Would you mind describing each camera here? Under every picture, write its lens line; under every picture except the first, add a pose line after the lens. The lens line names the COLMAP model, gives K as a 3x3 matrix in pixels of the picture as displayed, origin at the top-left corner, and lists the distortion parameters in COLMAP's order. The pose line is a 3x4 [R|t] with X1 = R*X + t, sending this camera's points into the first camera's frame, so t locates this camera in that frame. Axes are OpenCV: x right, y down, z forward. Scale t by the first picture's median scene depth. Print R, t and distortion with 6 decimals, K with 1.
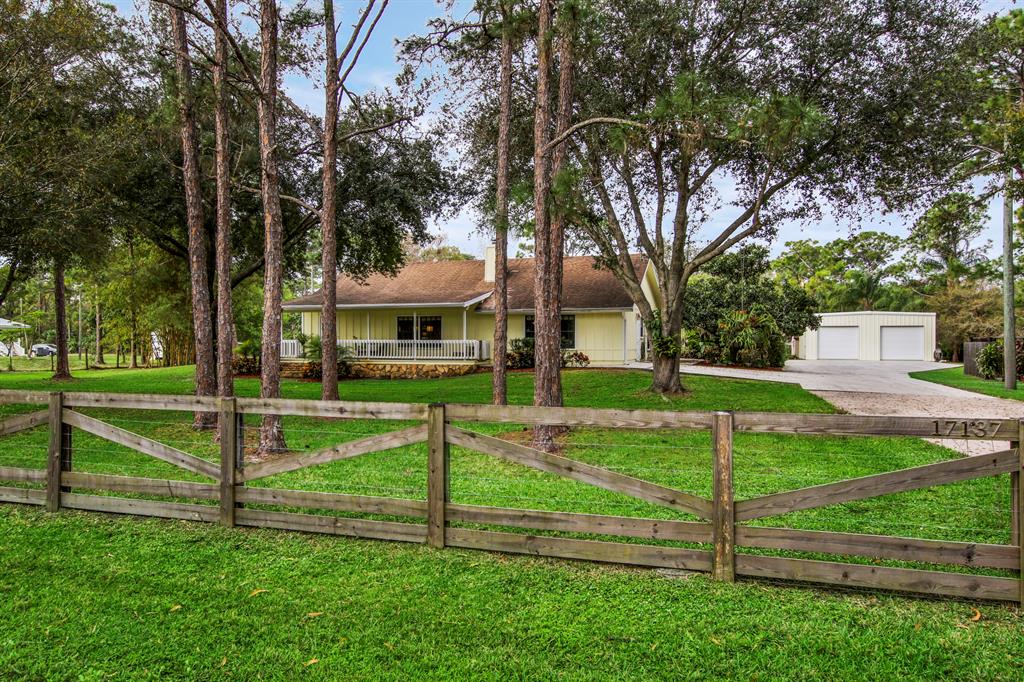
lens RADIAL K [[465.8, 0, 511.6], [0, 465.8, 342.5], [0, 0, 1]] dist [-0.001549, 0.000673]
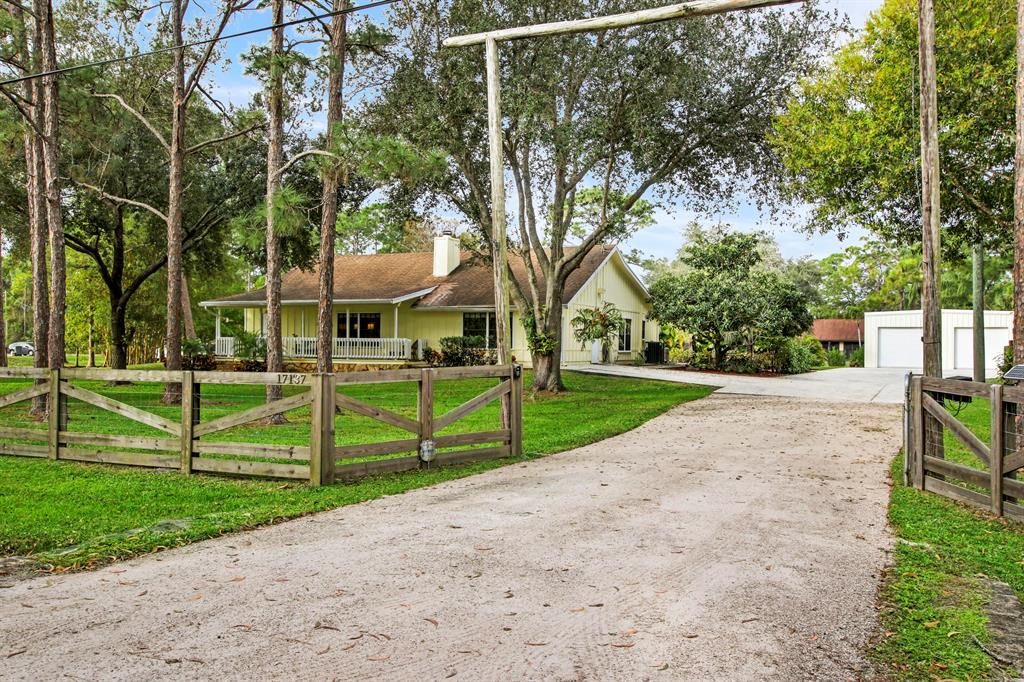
lens RADIAL K [[556.8, 0, 512.5], [0, 556.8, 343.1], [0, 0, 1]] dist [0.005329, 0.001830]
pose [[0.997239, 0.007886, -0.073836, 0.594766], [-0.008158, 0.999961, -0.003386, 0.016676], [0.073806, 0.003979, 0.997265, -0.298621]]
